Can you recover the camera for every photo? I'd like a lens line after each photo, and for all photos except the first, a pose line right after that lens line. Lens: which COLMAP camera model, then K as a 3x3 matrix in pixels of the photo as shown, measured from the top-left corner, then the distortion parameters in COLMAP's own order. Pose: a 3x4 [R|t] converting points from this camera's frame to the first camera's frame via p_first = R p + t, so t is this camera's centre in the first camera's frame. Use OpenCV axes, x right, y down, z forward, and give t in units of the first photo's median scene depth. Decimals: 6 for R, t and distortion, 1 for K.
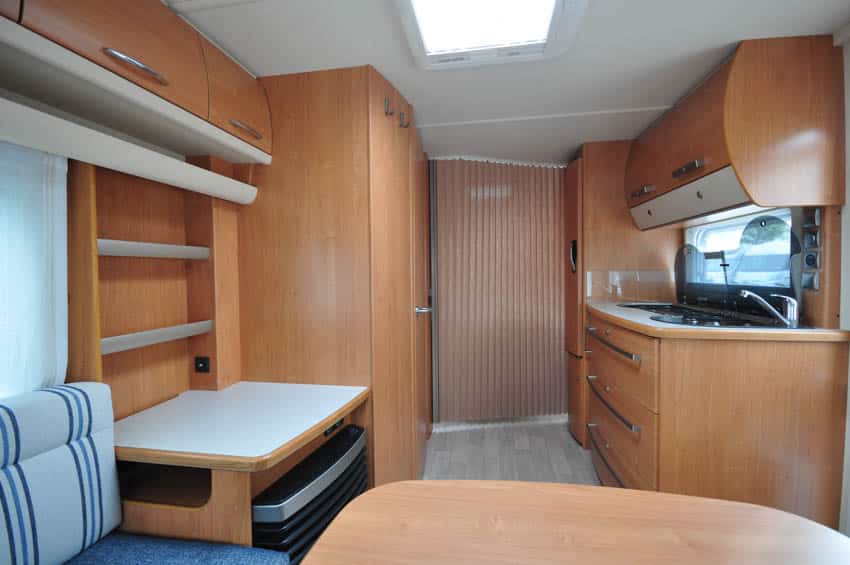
lens RADIAL K [[377.5, 0, 425.0], [0, 377.5, 282.5], [0, 0, 1]] dist [0.000049, -0.000171]
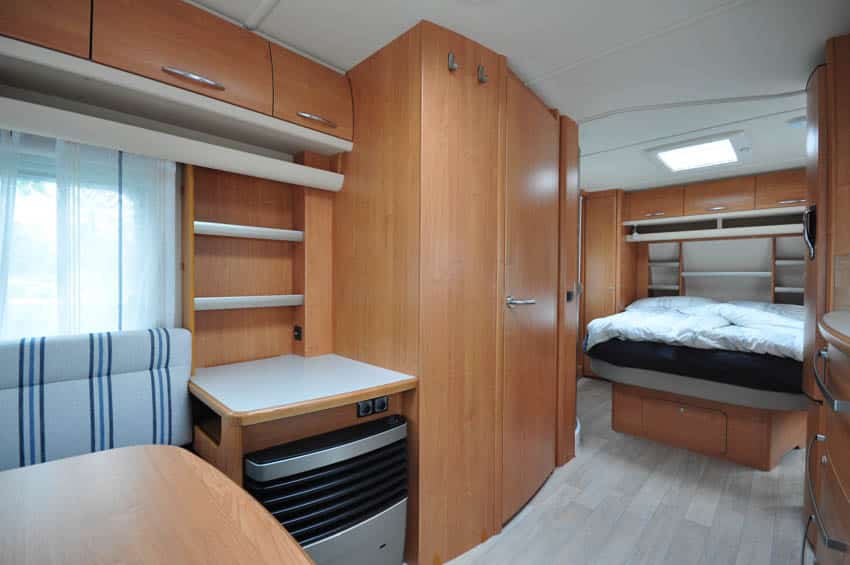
lens RADIAL K [[370.3, 0, 425.0], [0, 370.3, 282.5], [0, 0, 1]] dist [-0.000700, 0.000023]
pose [[0.819300, 0.021457, -0.572964, 0.383035], [-0.030777, 0.999505, -0.006579, 0.059252], [0.572539, 0.023024, 0.819554, 0.295577]]
